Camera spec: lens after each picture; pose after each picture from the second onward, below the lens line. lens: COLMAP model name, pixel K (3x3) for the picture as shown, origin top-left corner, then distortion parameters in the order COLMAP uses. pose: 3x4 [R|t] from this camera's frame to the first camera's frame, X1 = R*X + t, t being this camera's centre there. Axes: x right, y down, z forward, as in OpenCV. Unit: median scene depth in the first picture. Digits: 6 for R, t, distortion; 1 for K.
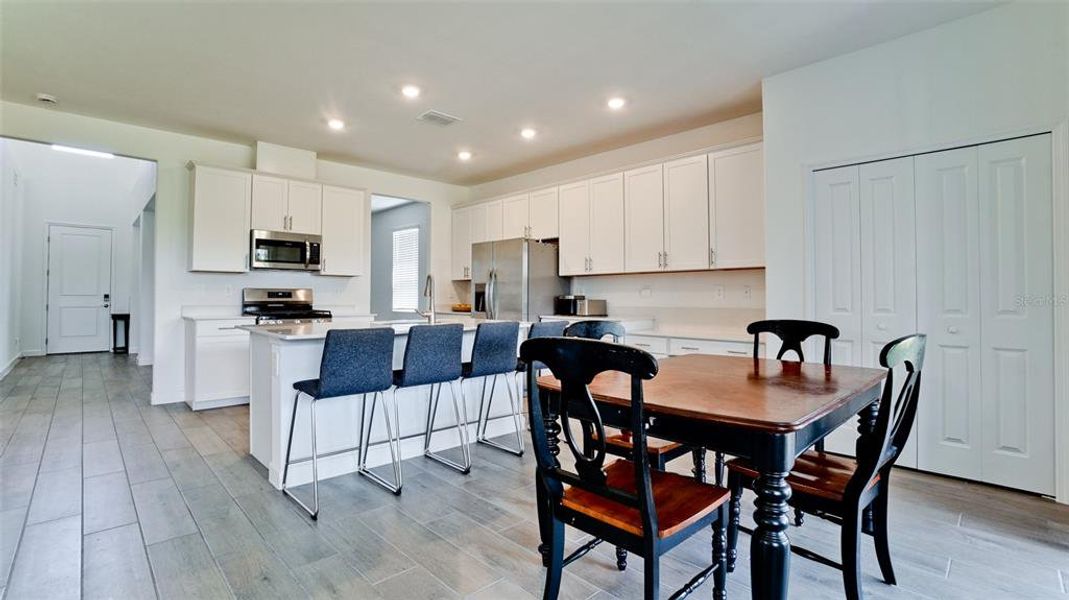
lens RADIAL K [[483.9, 0, 515.9], [0, 483.9, 286.1], [0, 0, 1]] dist [-0.035517, 0.004208]
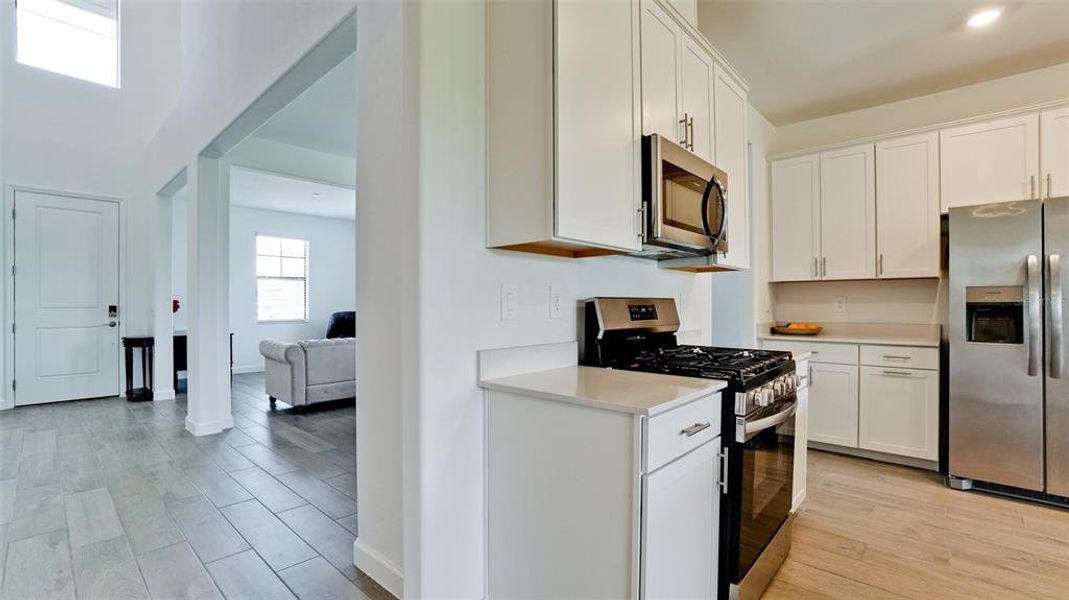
lens RADIAL K [[483.9, 0, 527.6], [0, 483.9, 306.8], [0, 0, 1]] dist [-0.035517, 0.004208]
pose [[0.998026, -0.002198, 0.062759, -0.604076], [0.000381, 0.999581, 0.028949, 0.001344], [-0.062796, -0.028868, 0.997609, 0.576511]]
